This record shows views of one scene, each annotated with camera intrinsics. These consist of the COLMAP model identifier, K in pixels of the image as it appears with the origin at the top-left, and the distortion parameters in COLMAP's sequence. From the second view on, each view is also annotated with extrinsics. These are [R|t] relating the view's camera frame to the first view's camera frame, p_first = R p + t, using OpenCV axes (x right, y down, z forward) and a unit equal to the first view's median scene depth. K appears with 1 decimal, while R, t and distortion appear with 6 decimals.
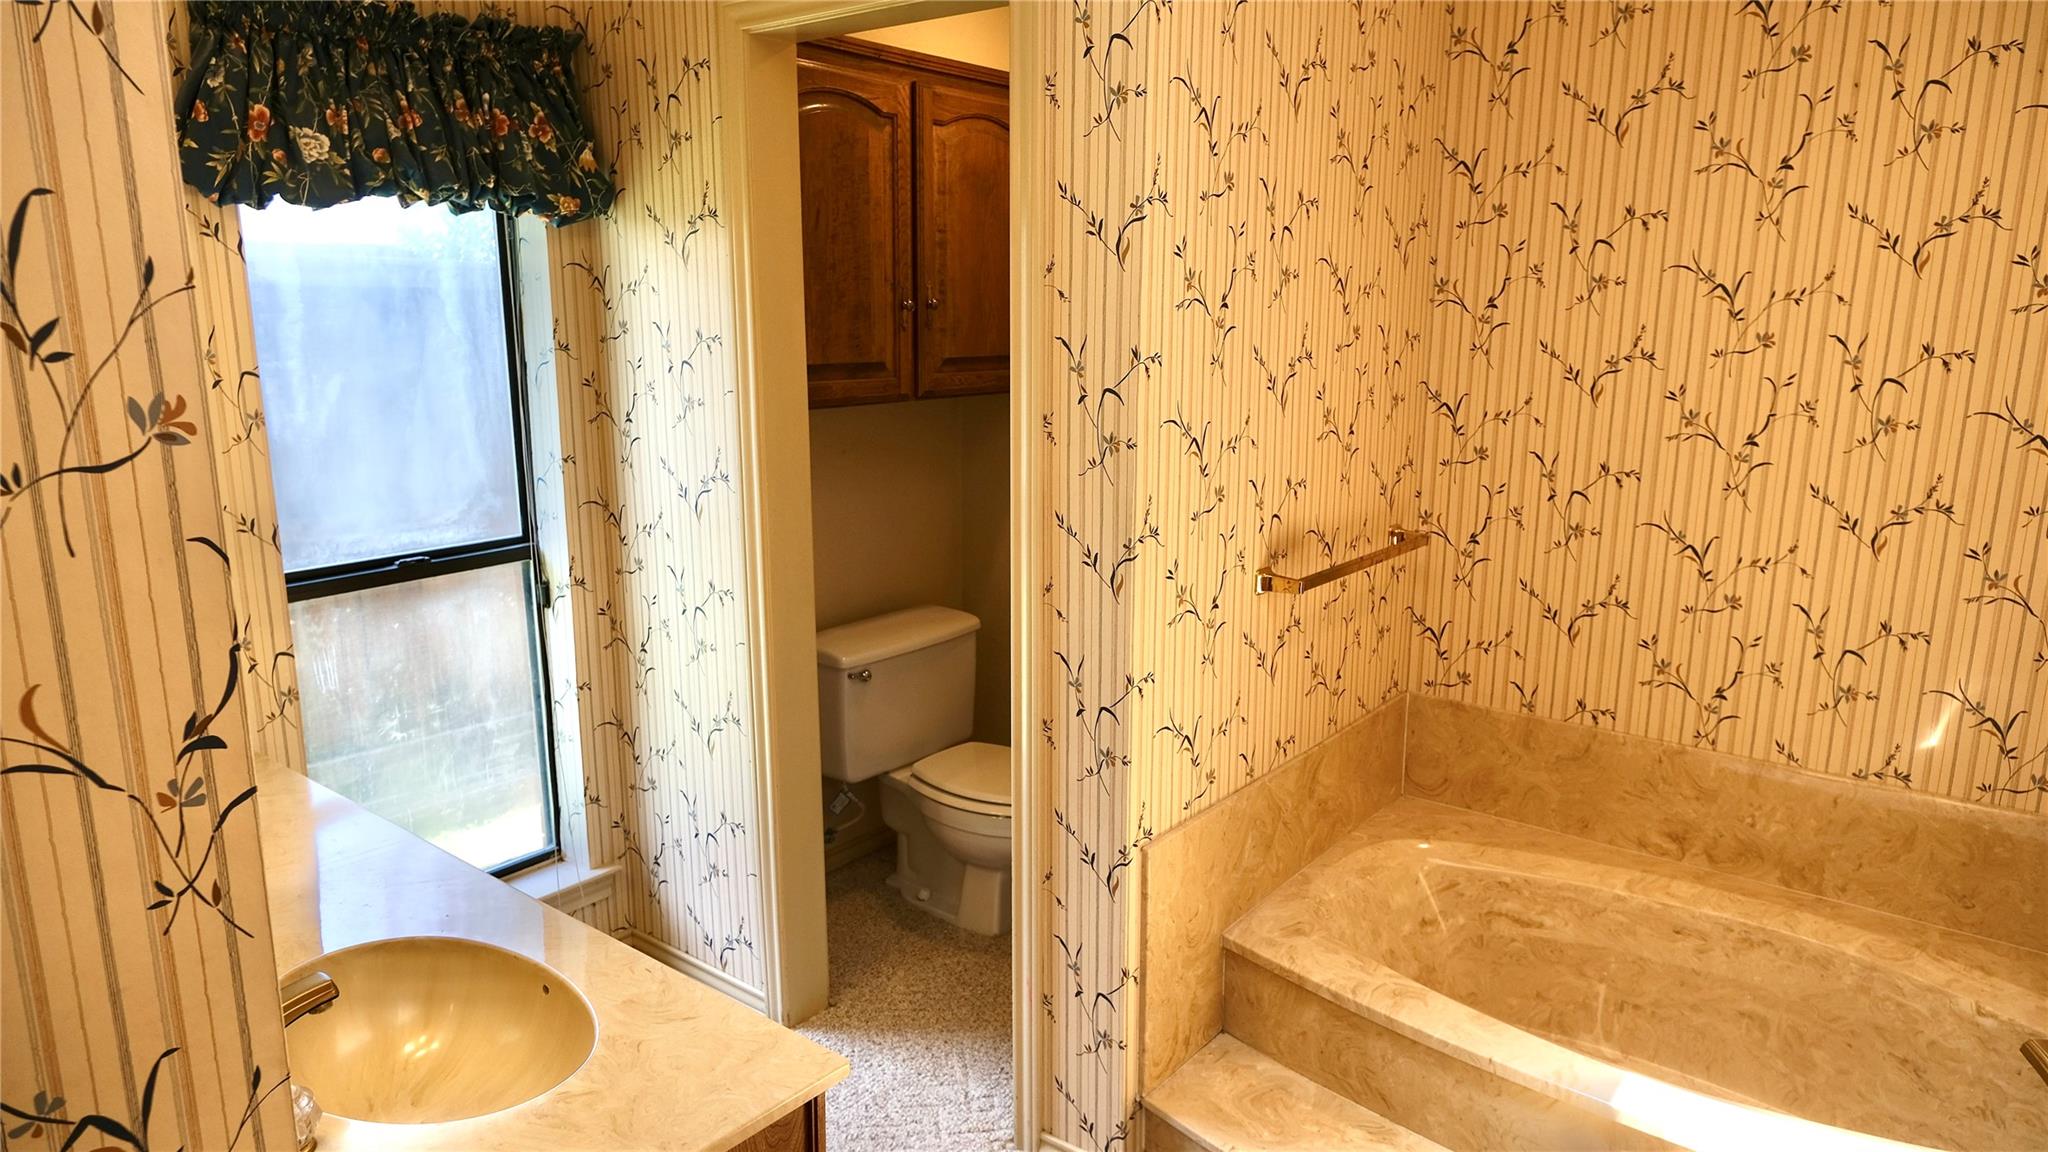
lens RADIAL K [[1294.6, 0, 1020.1], [0, 1294.6, 572.0], [0, 0, 1]] dist [-0.006728, 0.004464]
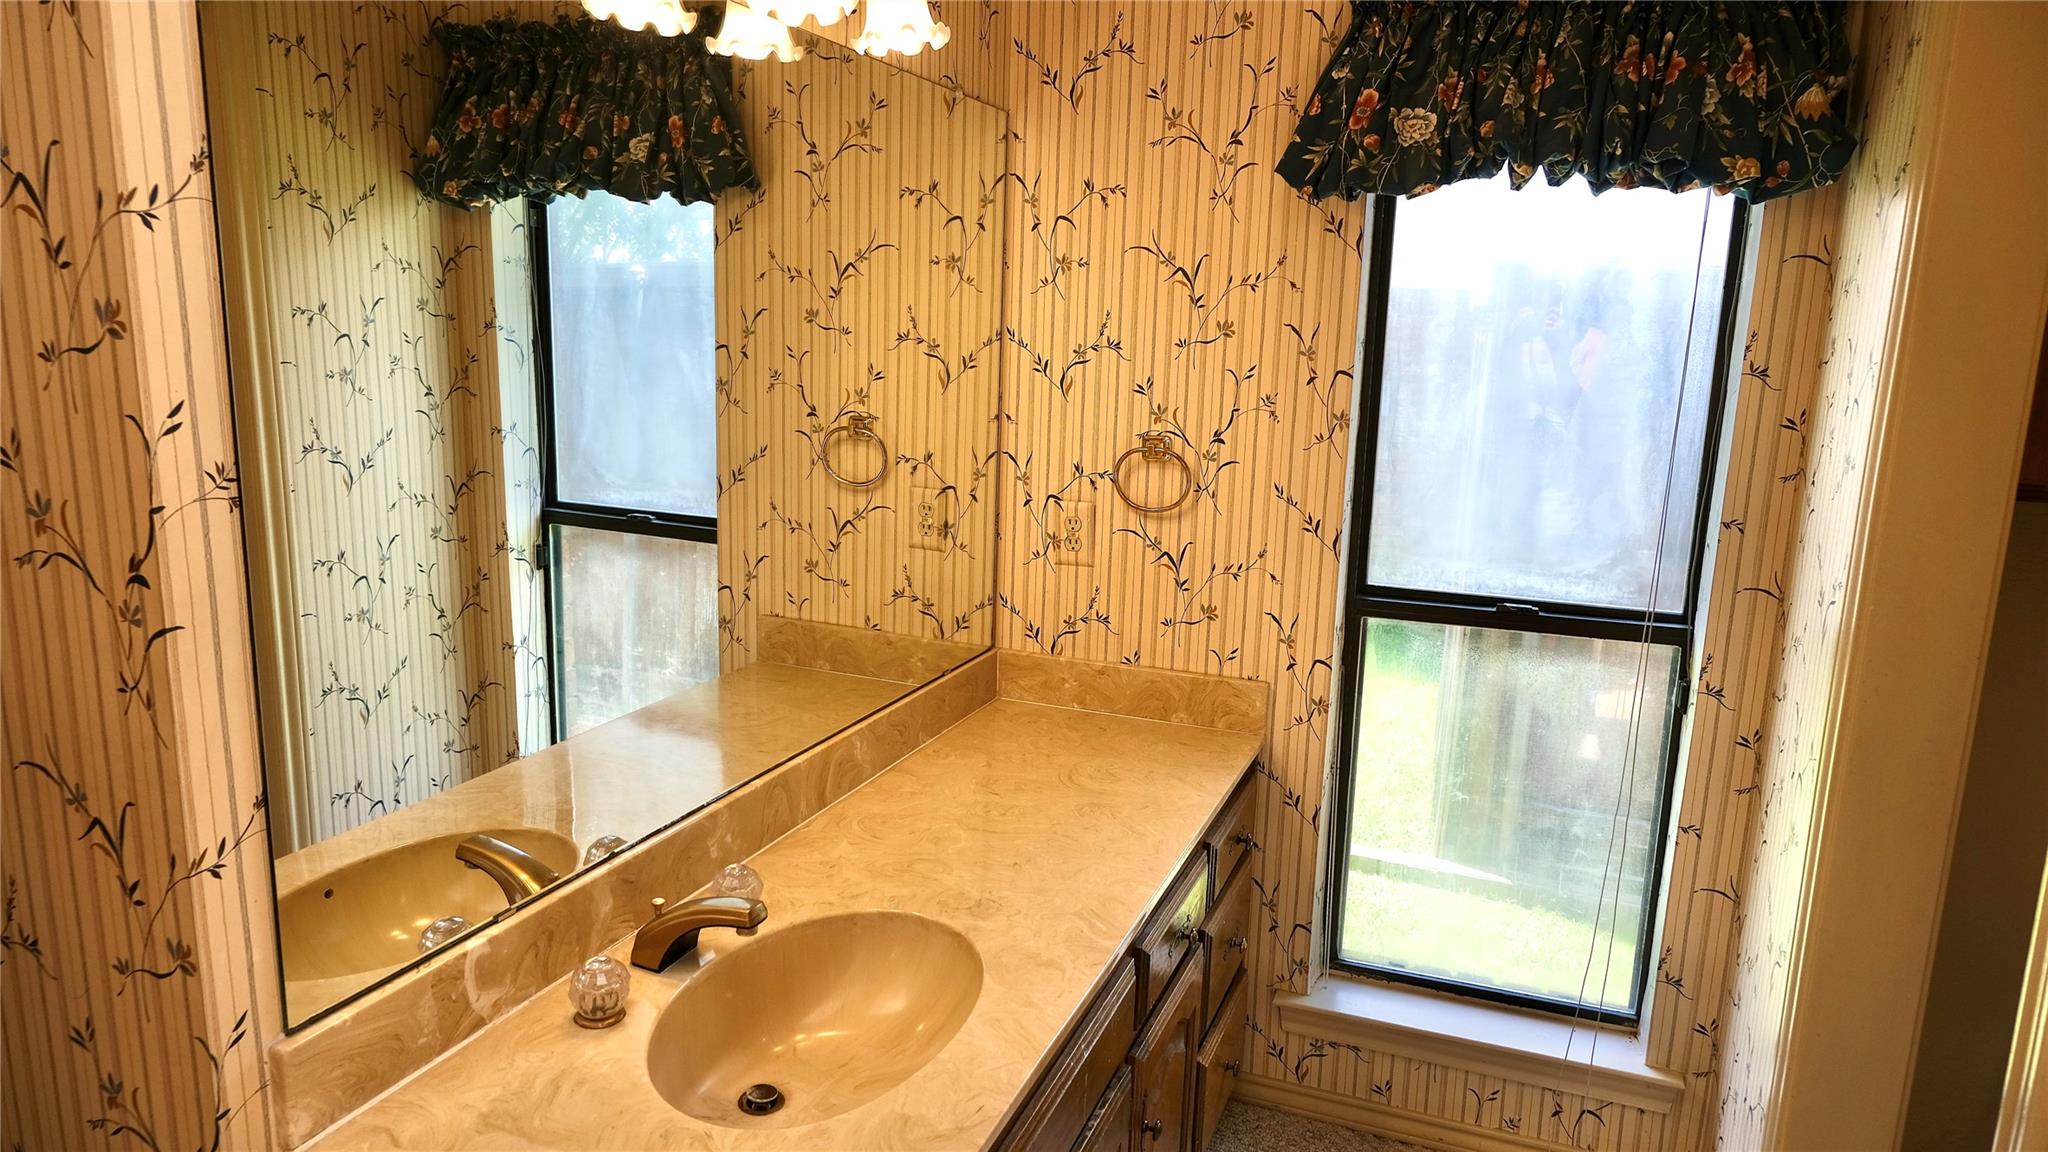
lens RADIAL K [[1294.6, 0, 1024.7], [0, 1294.6, 574.4], [0, 0, 1]] dist [-0.006728, 0.004464]
pose [[0.286043, 0.194815, -0.938204, 0.574003], [-0.225260, 0.965346, 0.131773, -0.168074], [0.931363, 0.173647, 0.320015, 1.015307]]
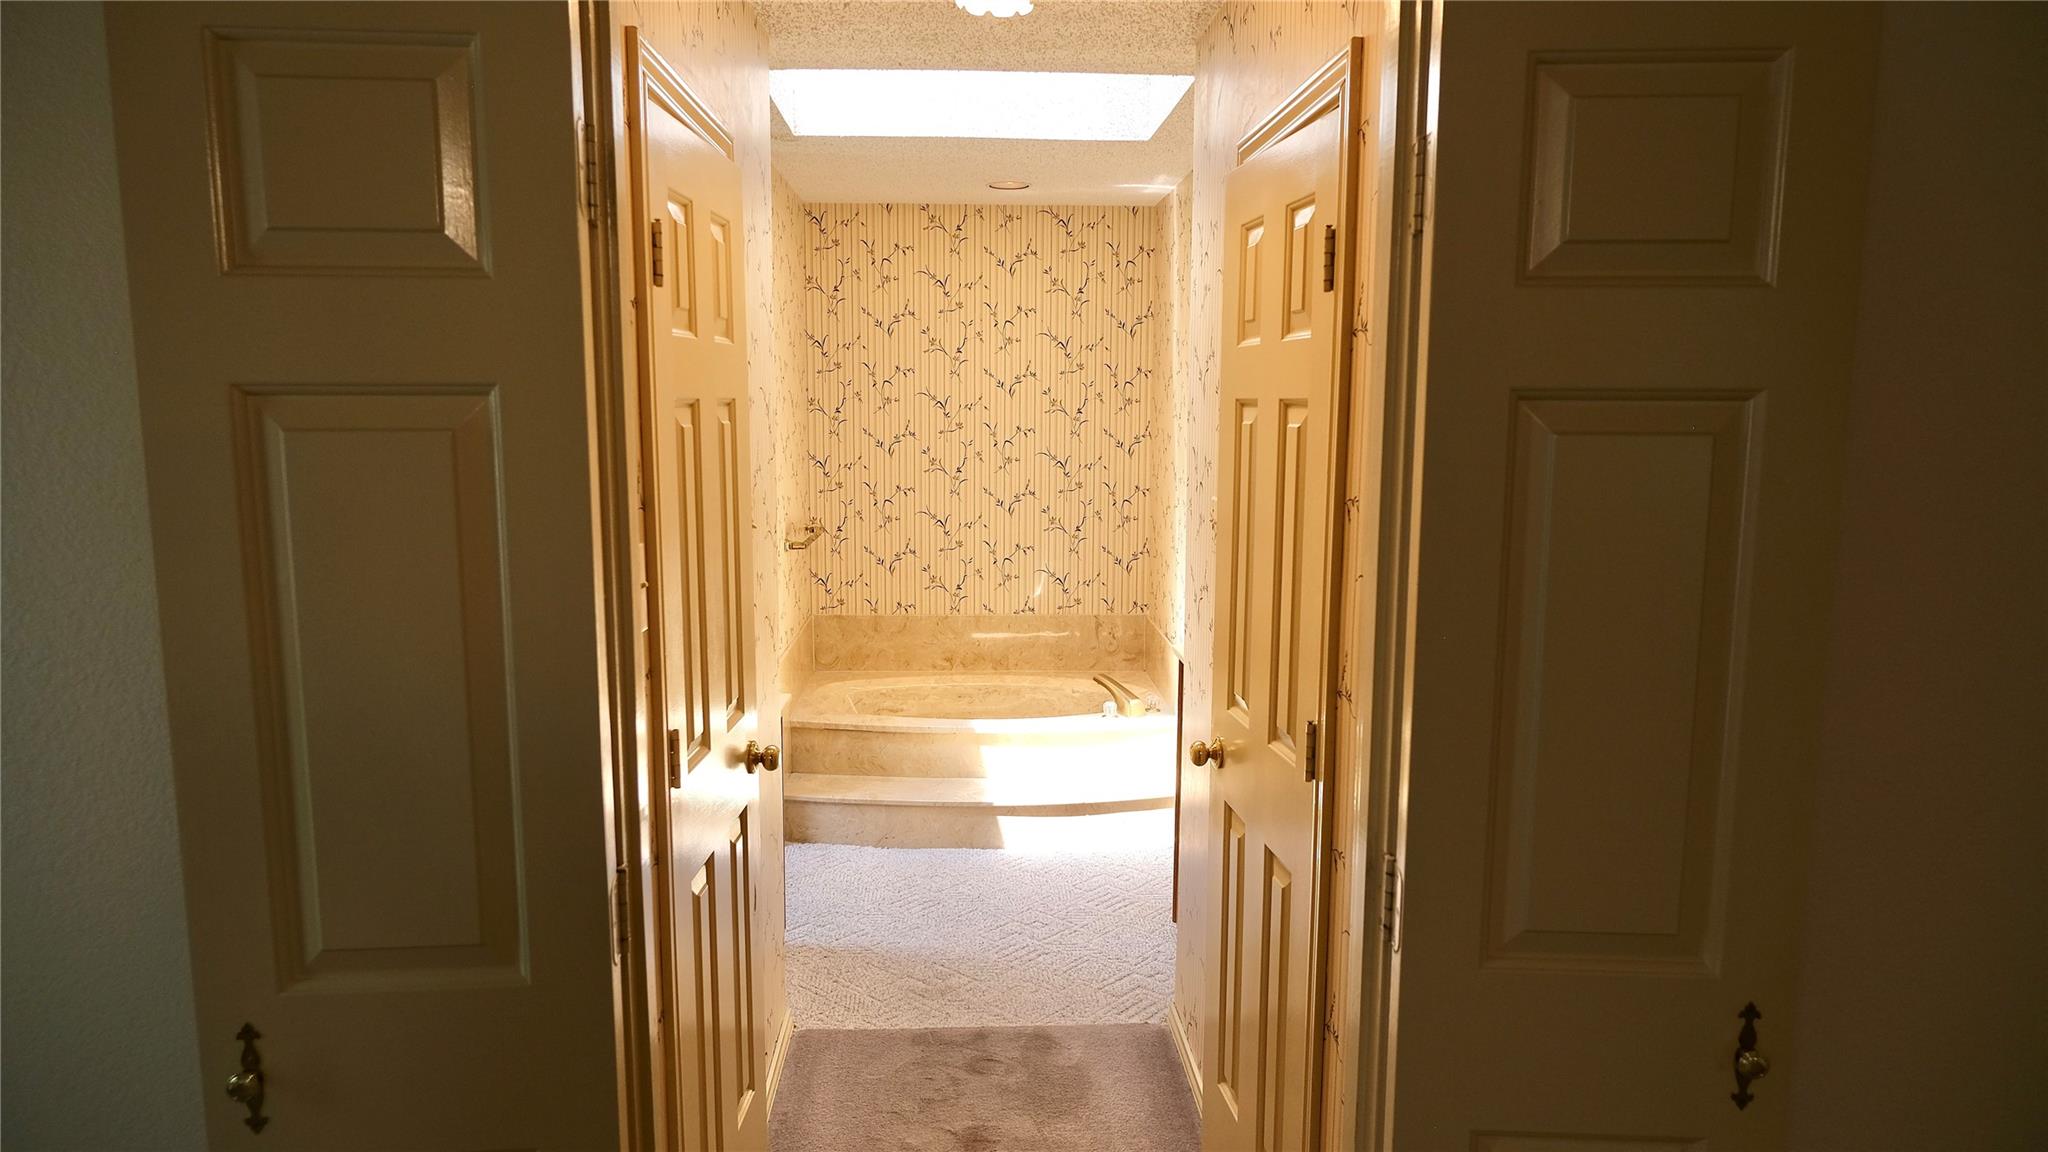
lens RADIAL K [[1294.6, 0, 1024.8], [0, 1294.6, 580.3], [0, 0, 1]] dist [-0.006728, 0.004464]
pose [[0.752190, -0.089597, 0.652827, -0.771508], [0.138172, 0.990134, -0.023313, 0.144619], [-0.644297, 0.107739, 0.757149, -0.699916]]
